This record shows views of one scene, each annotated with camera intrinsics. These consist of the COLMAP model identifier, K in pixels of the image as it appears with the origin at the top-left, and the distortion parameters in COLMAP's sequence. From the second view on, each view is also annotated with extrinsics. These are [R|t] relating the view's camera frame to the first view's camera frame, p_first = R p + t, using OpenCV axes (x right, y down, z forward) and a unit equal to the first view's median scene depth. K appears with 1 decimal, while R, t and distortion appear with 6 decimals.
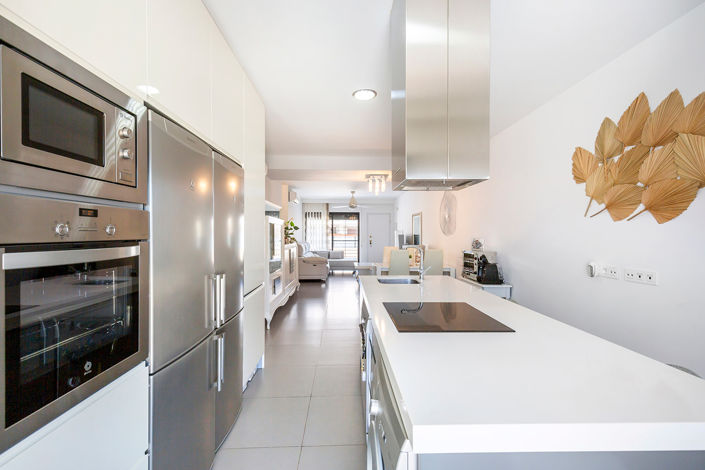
lens RADIAL K [[315.2, 0, 352.1], [0, 315.2, 233.7], [0, 0, 1]] dist [0.017962, -0.000977]
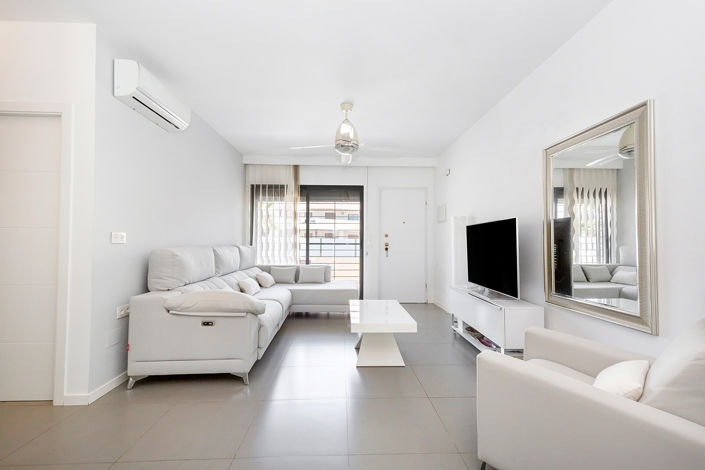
lens RADIAL K [[315.2, 0, 353.8], [0, 315.2, 236.9], [0, 0, 1]] dist [0.017962, -0.000977]
pose [[0.999988, 0.000601, -0.004808, 0.011231], [-0.000693, 0.999814, -0.019268, 0.020624], [0.004796, 0.019271, 0.999803, 0.521793]]
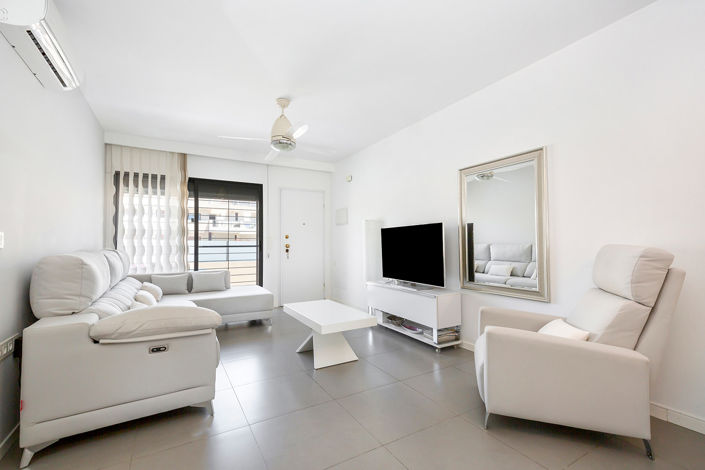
lens RADIAL K [[315.2, 0, 354.5], [0, 315.2, 237.5], [0, 0, 1]] dist [0.017962, -0.000977]
pose [[0.884531, -0.000526, 0.466481, -0.073329], [0.011192, 0.999735, -0.020095, 0.020649], [-0.466347, 0.022995, 0.884303, 0.537899]]
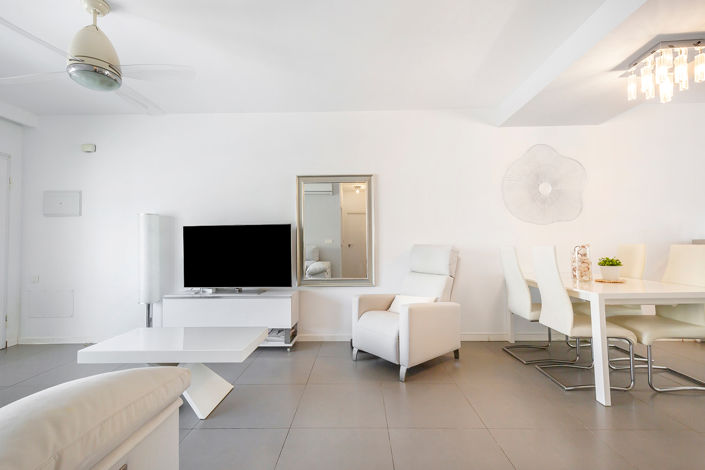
lens RADIAL K [[315.2, 0, 354.2], [0, 315.2, 236.9], [0, 0, 1]] dist [0.017962, -0.000977]
pose [[0.053204, 0.024866, 0.998274, -0.159878], [0.011352, 0.999610, -0.025504, 0.022183], [-0.998519, 0.012690, 0.052901, 0.675633]]
